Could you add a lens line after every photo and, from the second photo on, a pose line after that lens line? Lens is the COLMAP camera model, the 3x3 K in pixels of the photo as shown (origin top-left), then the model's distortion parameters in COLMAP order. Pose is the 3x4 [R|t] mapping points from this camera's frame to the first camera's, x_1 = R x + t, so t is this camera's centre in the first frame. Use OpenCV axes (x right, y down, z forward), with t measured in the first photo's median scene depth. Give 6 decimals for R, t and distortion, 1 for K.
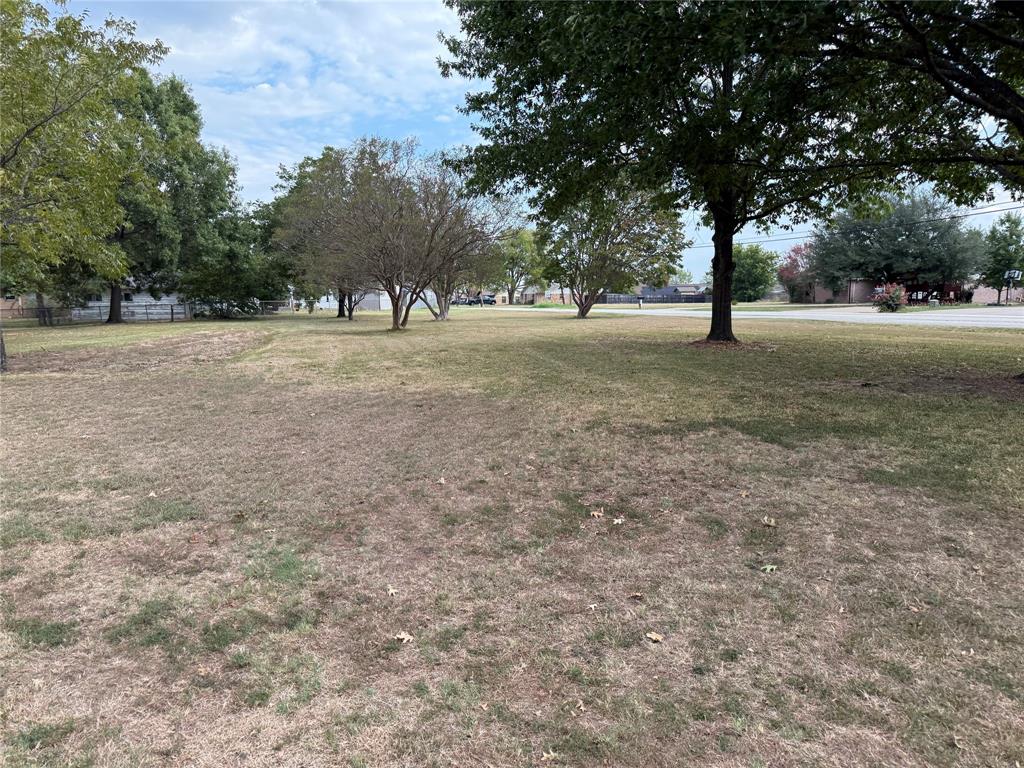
lens RADIAL K [[718.1, 0, 512.0], [0, 718.1, 384.0], [0, 0, 1]] dist [0.041441, -0.000703]
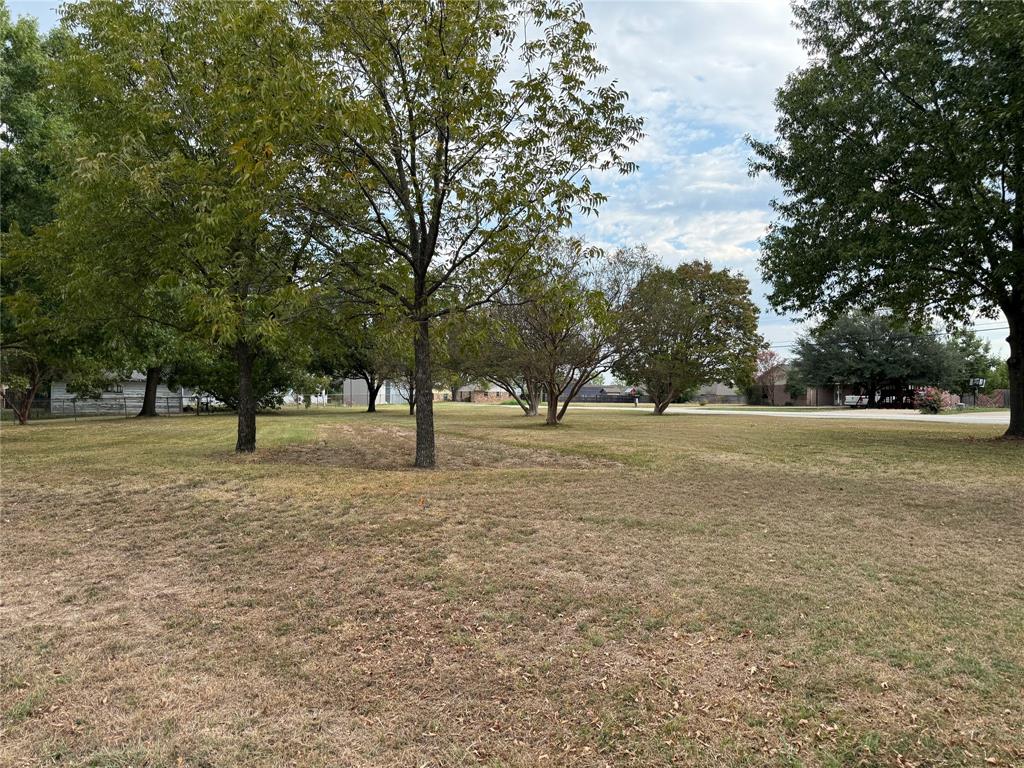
lens RADIAL K [[718.1, 0, 512.0], [0, 718.1, 384.0], [0, 0, 1]] dist [0.041441, -0.000703]
pose [[0.988402, 0.018373, 0.150748, -0.186770], [0.002401, 0.990640, -0.136481, 0.000927], [-0.151844, 0.135260, 0.979106, 0.029901]]
